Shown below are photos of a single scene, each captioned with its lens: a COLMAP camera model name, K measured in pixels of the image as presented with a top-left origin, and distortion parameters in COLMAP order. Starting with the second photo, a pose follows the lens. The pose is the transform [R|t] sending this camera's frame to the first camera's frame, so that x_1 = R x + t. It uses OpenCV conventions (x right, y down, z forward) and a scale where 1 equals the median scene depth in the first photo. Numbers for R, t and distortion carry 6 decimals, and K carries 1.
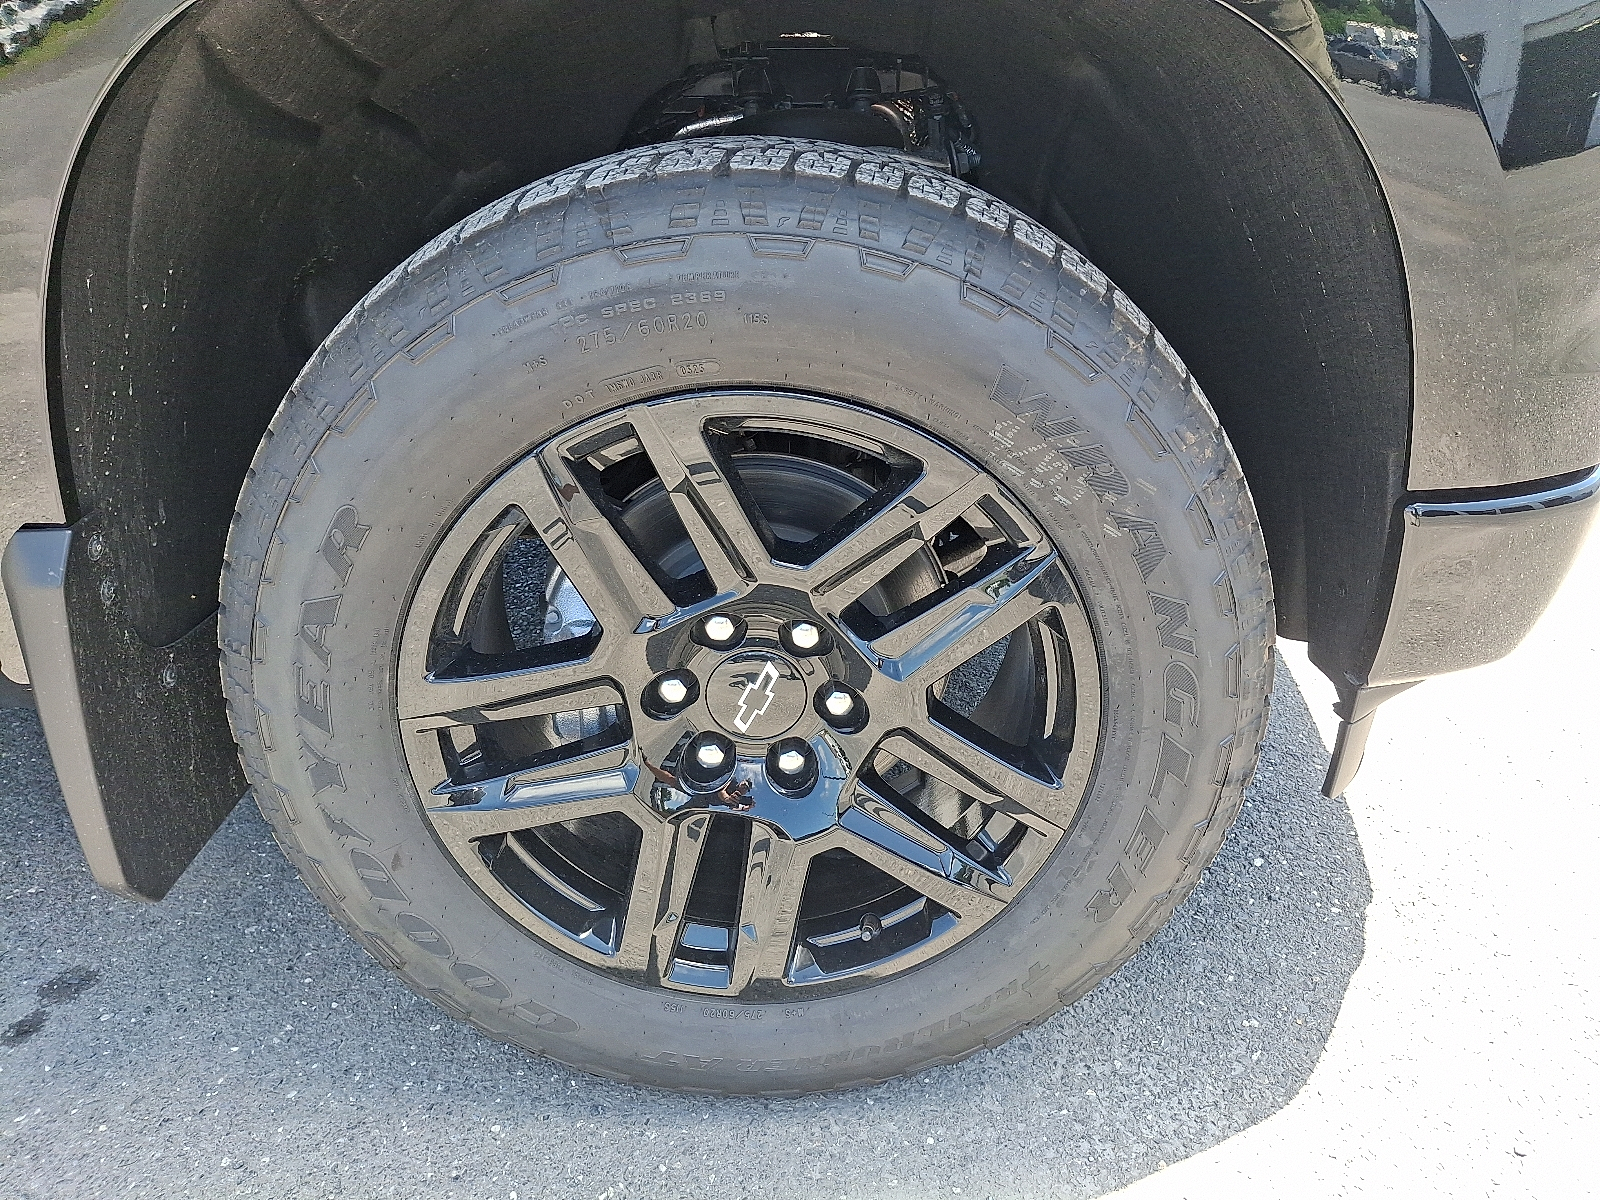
lens RADIAL K [[1173.3, 0, 800.0], [0, 1173.3, 516.0], [0, 0, 1]] dist [-0.001108, 0.000691]
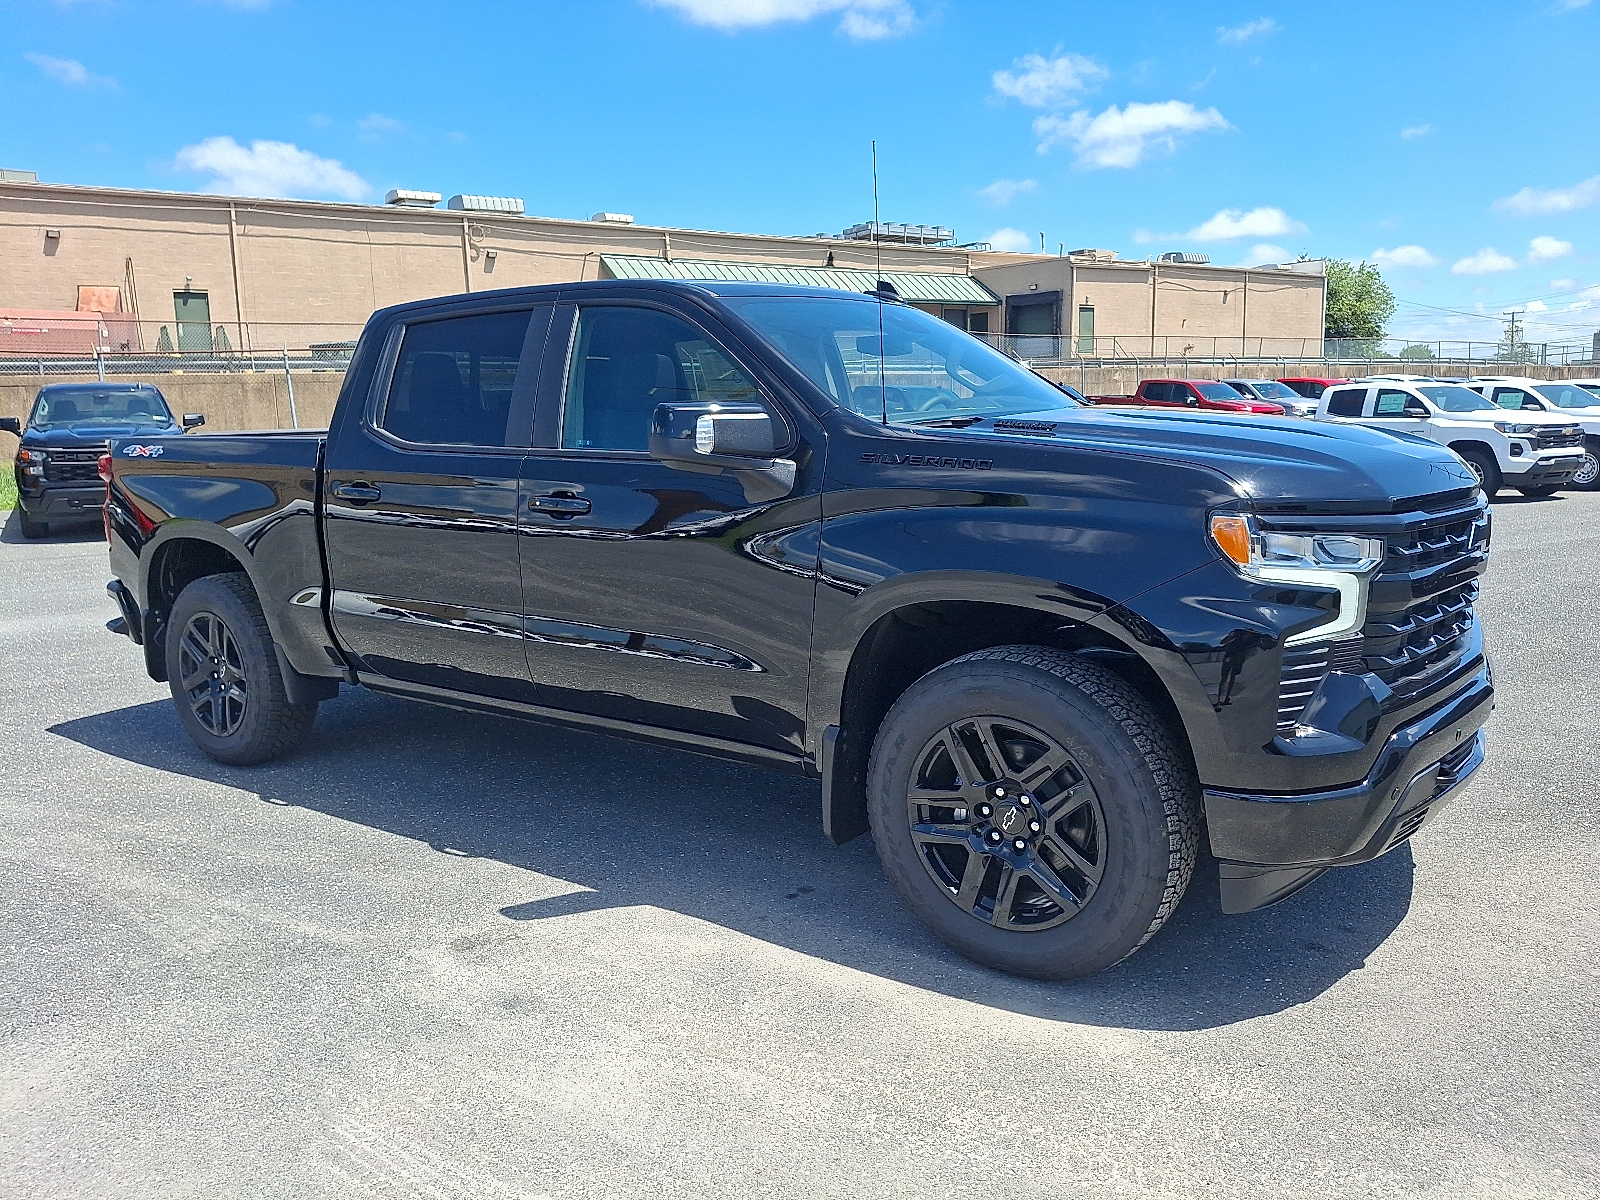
lens RADIAL K [[1248.2, 0, 800.0], [0, 1248.2, 600.0], [0, 0, 1]] dist [-0.003040, -0.002462]
pose [[0.809229, 0.095135, -0.579740, 1.514653], [-0.220580, 0.963807, -0.149737, 0.235976], [0.544512, 0.249051, 0.800925, -2.316331]]
